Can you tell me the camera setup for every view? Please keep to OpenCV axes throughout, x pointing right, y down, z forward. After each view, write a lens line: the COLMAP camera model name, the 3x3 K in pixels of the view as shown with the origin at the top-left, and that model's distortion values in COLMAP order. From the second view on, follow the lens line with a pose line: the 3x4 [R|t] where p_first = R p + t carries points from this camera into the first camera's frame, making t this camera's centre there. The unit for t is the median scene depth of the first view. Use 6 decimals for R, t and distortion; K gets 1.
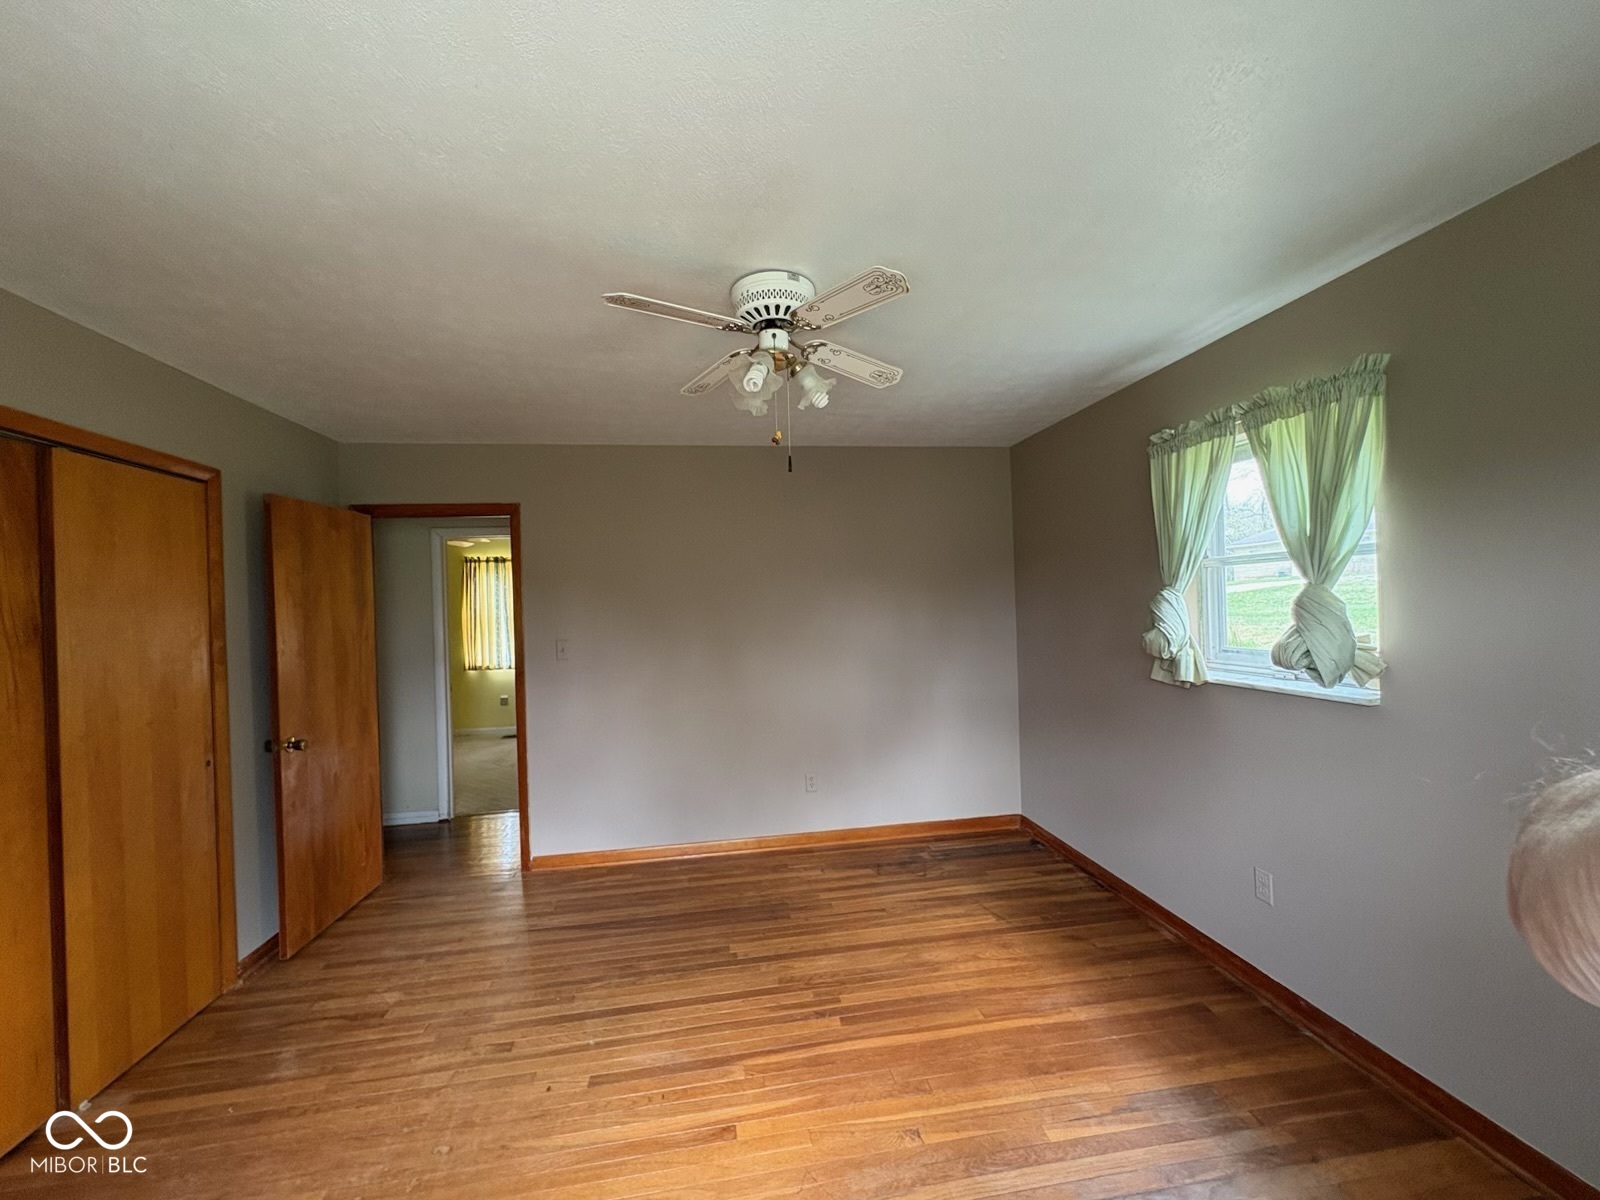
lens RADIAL K [[639.0, 0, 804.8], [0, 639.0, 600.7], [0, 0, 1]] dist [0.000703, 0.000356]
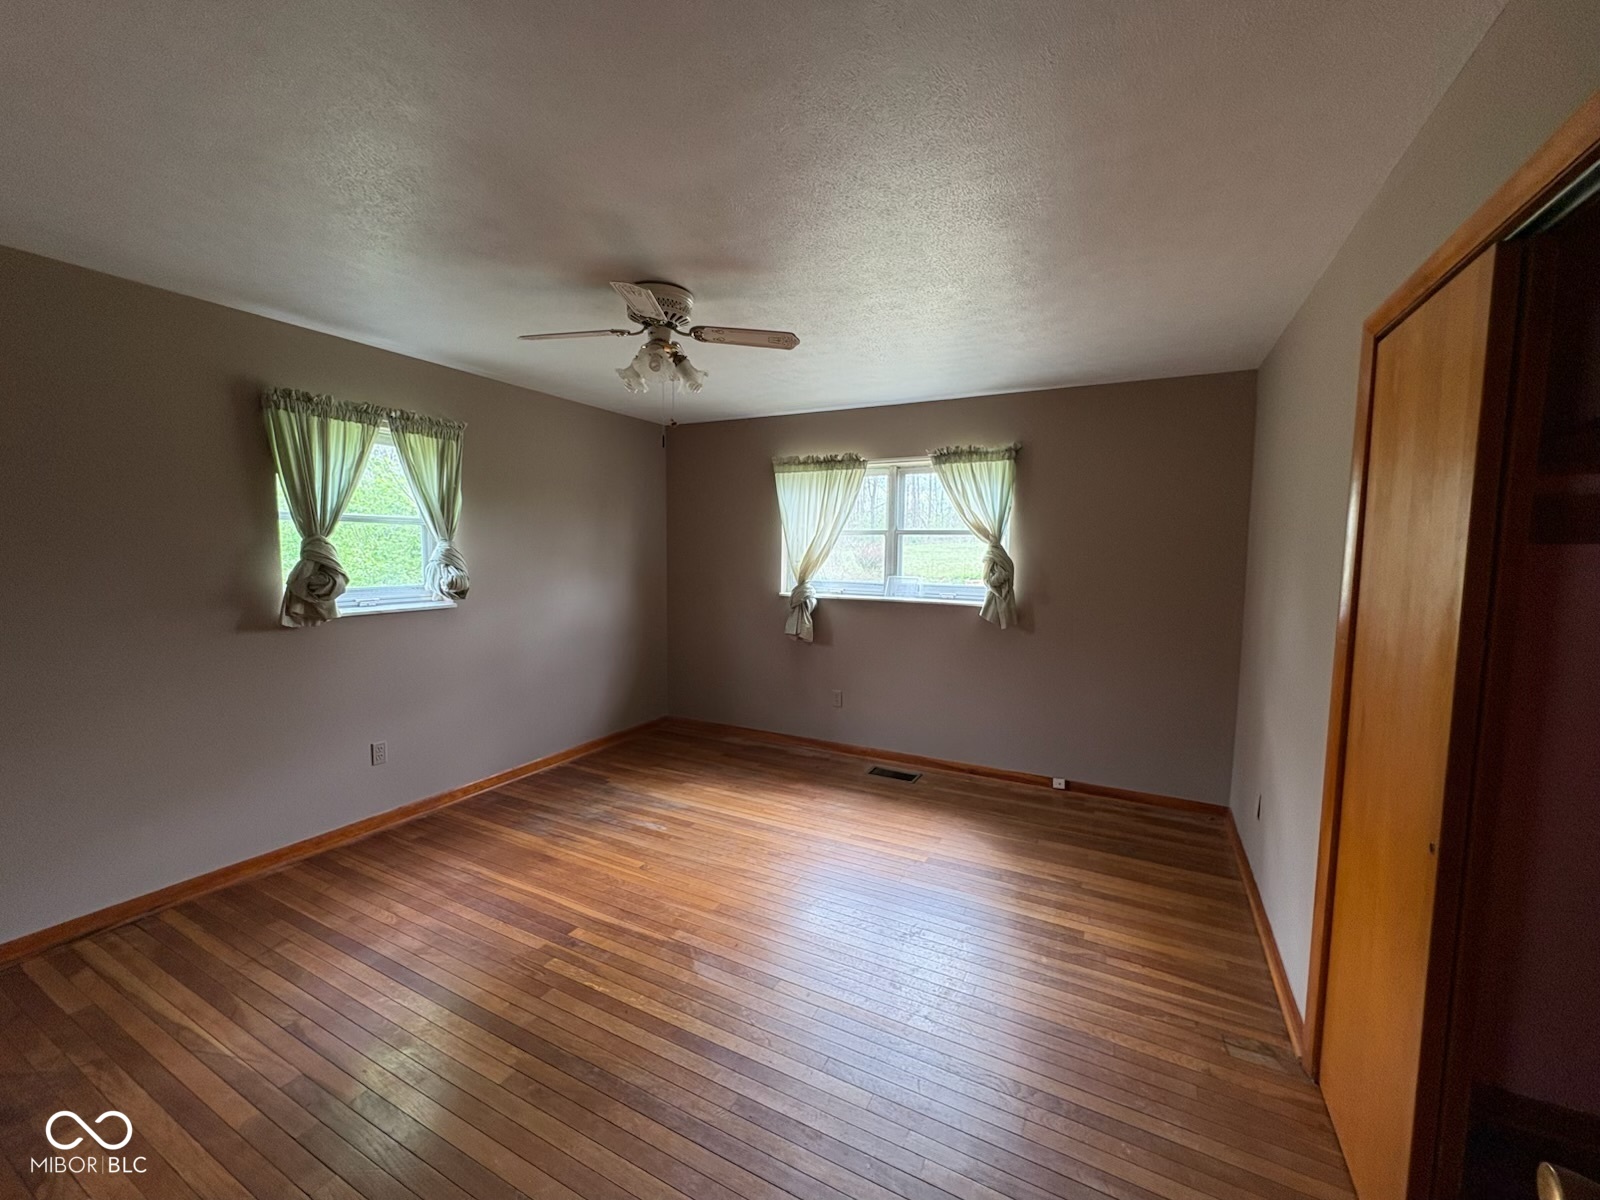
lens RADIAL K [[639.0, 0, 796.5], [0, 639.0, 602.7], [0, 0, 1]] dist [0.000703, 0.000356]
pose [[-0.801697, -0.024379, 0.597234, -0.942818], [0.011729, 0.998334, 0.056496, 0.049643], [-0.597616, 0.052298, -0.800075, 1.723754]]
